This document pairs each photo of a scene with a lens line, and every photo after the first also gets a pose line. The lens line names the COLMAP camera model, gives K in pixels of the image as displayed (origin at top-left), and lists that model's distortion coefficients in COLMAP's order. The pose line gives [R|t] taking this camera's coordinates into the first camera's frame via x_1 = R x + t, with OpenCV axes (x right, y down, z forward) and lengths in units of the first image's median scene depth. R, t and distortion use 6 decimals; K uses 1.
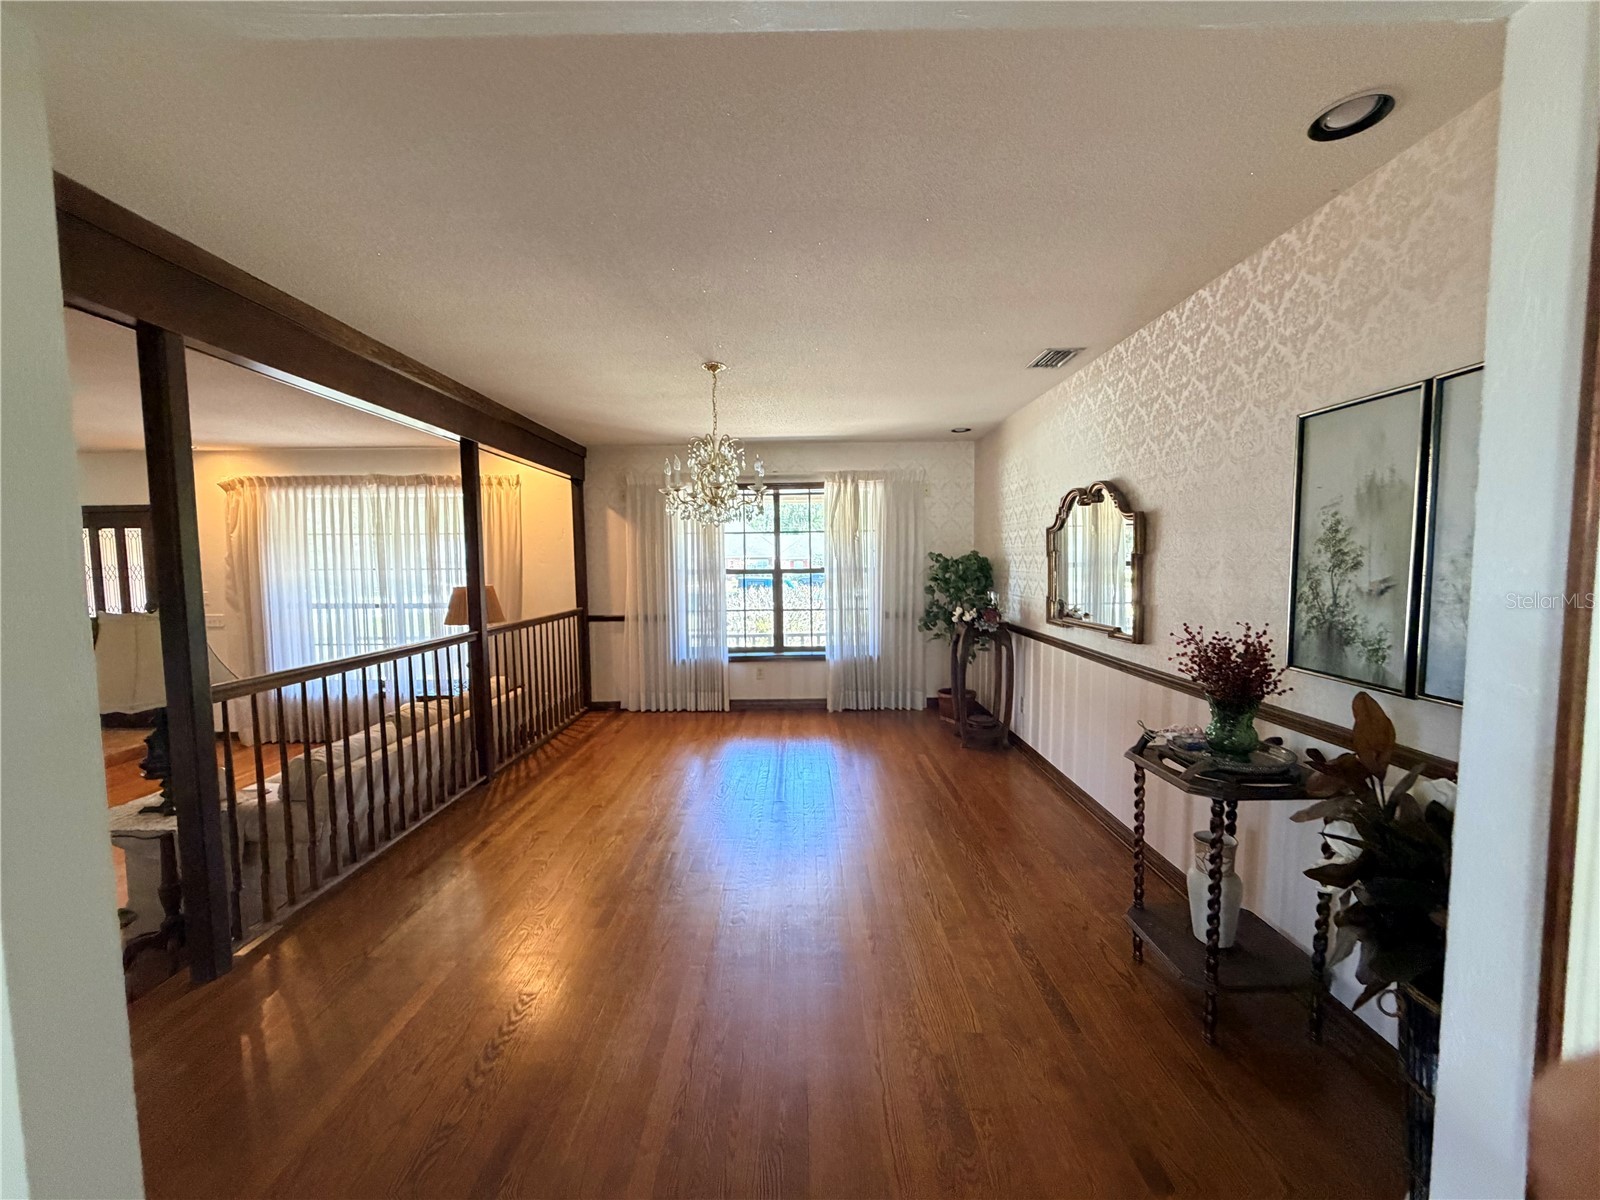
lens RADIAL K [[637.2, 0, 800.0], [0, 637.2, 600.0], [0, 0, 1]] dist [-0.001035, 0.000126]
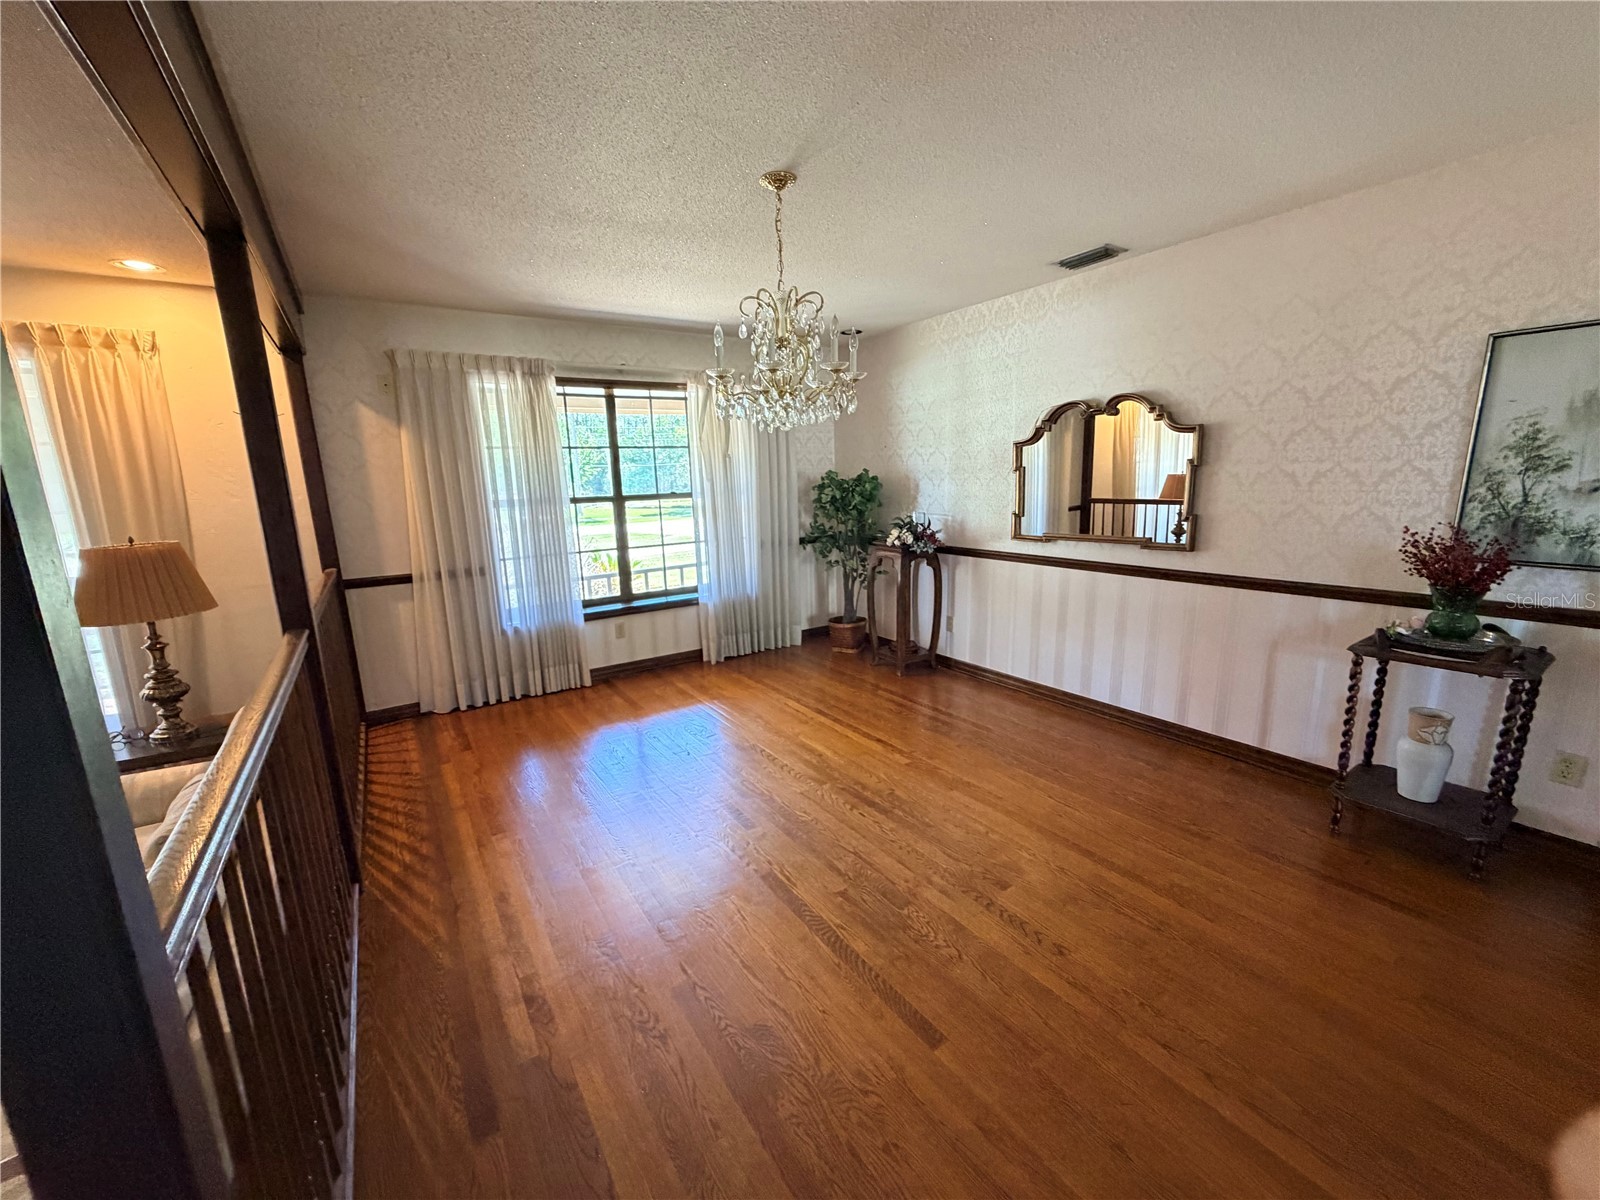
lens RADIAL K [[637.2, 0, 800.0], [0, 637.2, 600.0], [0, 0, 1]] dist [-0.001035, 0.000126]
pose [[0.832183, -0.119099, 0.541560, -0.314012], [0.055189, 0.989602, 0.132826, -0.014649], [-0.551748, -0.080648, 0.830103, 0.244291]]
